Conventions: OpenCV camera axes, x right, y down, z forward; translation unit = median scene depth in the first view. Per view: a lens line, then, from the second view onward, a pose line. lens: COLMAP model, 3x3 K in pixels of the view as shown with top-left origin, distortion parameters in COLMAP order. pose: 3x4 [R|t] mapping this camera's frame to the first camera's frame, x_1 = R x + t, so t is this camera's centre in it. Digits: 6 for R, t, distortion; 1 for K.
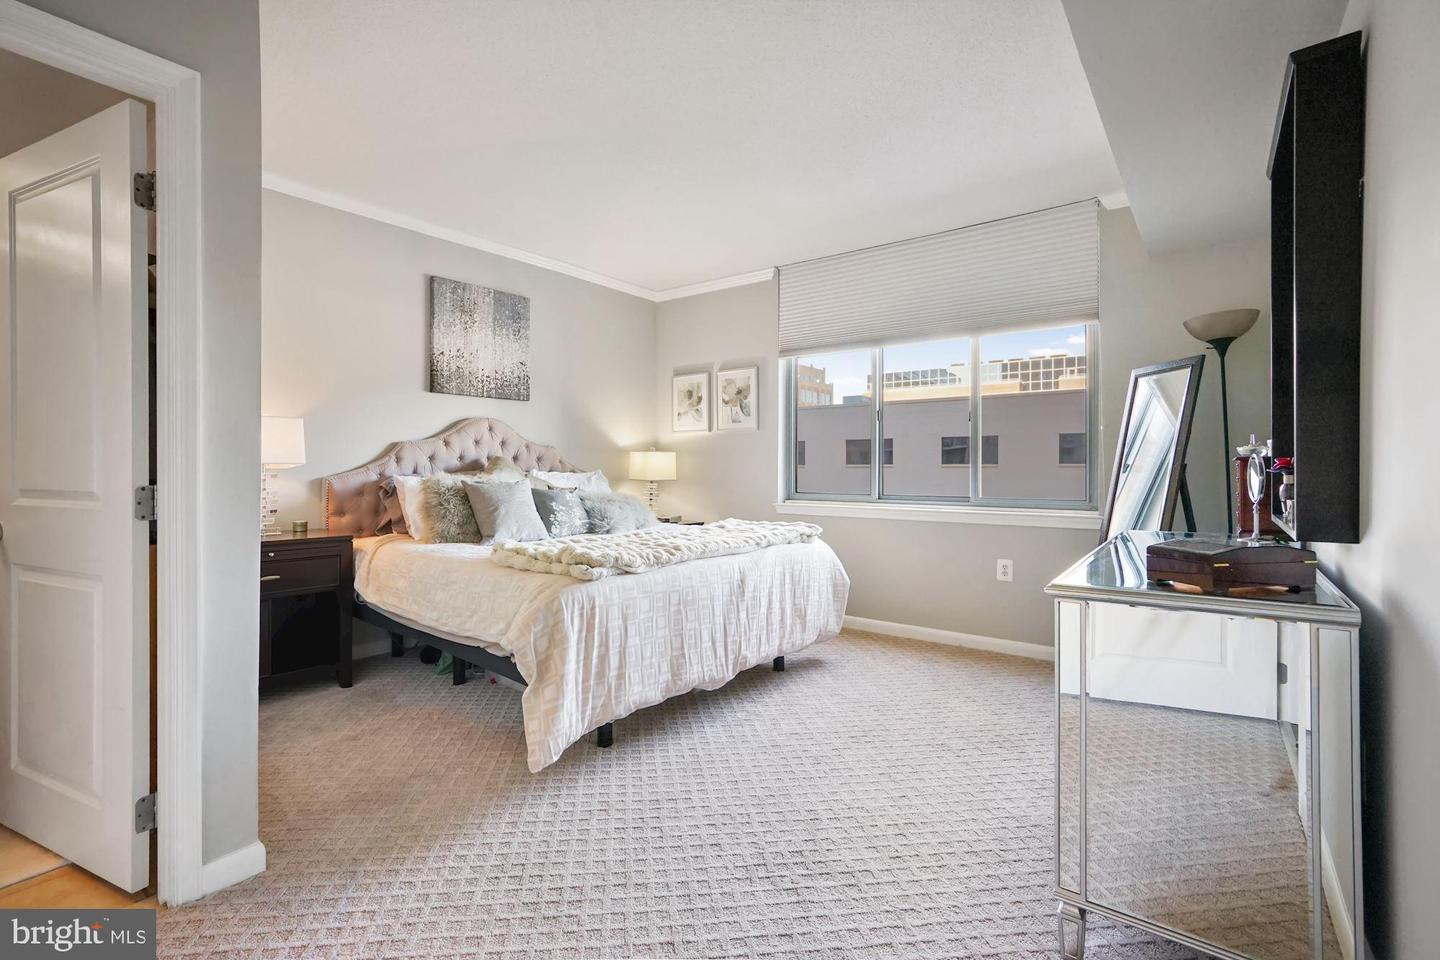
lens RADIAL K [[652.3, 0, 756.2], [0, 652.3, 482.1], [0, 0, 1]] dist [-0.001320, 0.000183]
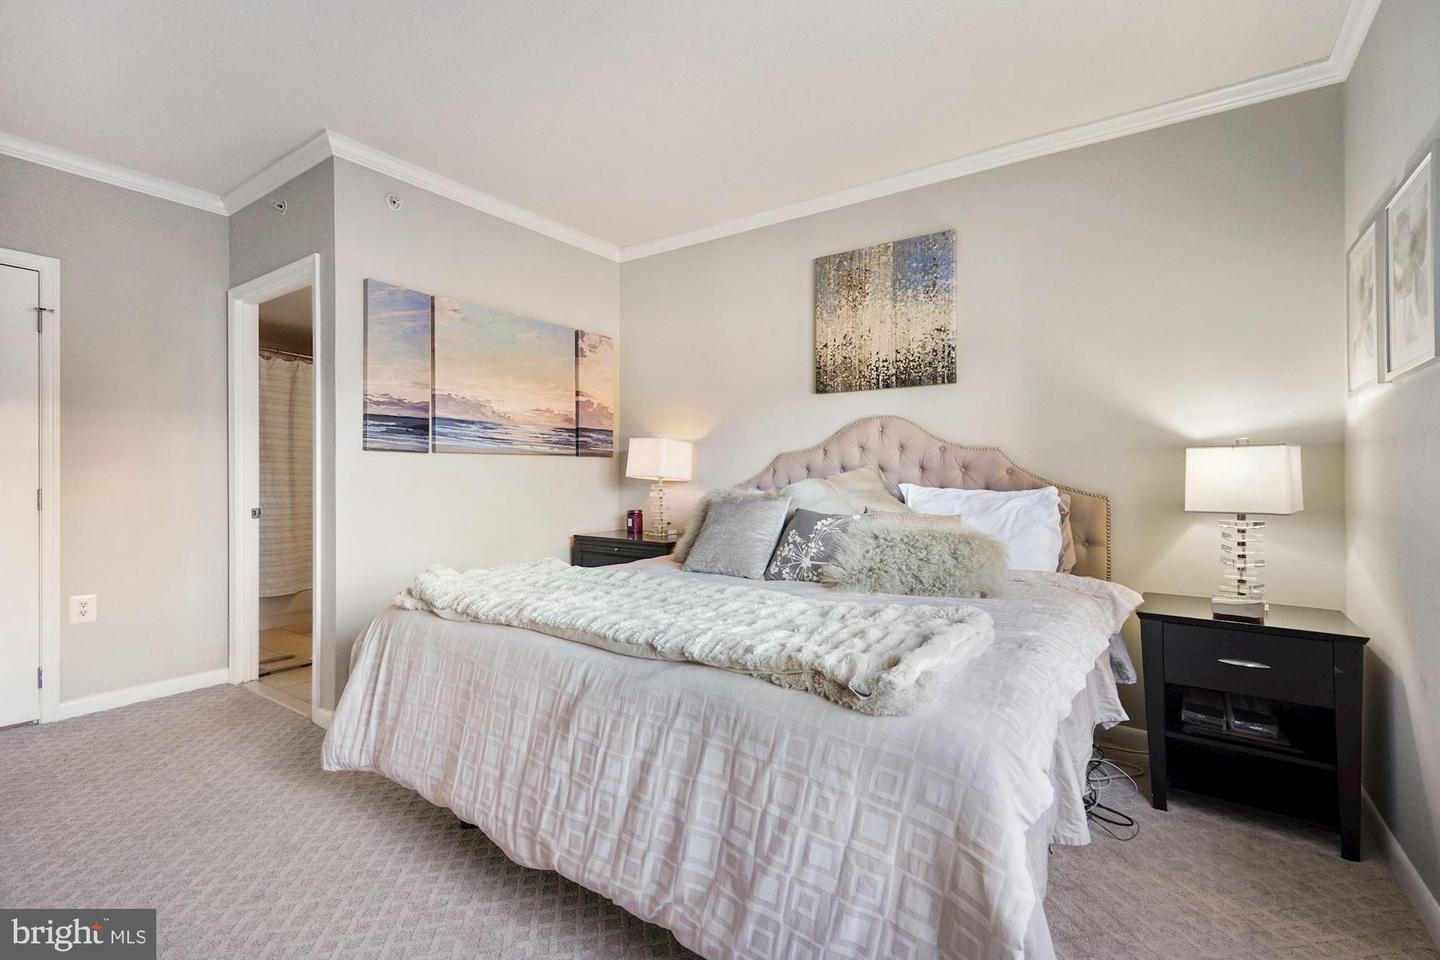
lens RADIAL K [[671.9, 0, 715.0], [0, 671.9, 482.4], [0, 0, 1]] dist [0.000116, 0.020450]
pose [[-0.013257, 0.005522, -0.999897, 0.372823], [-0.025375, 0.999661, 0.005858, -0.020018], [0.999590, 0.025450, -0.013112, 0.820223]]
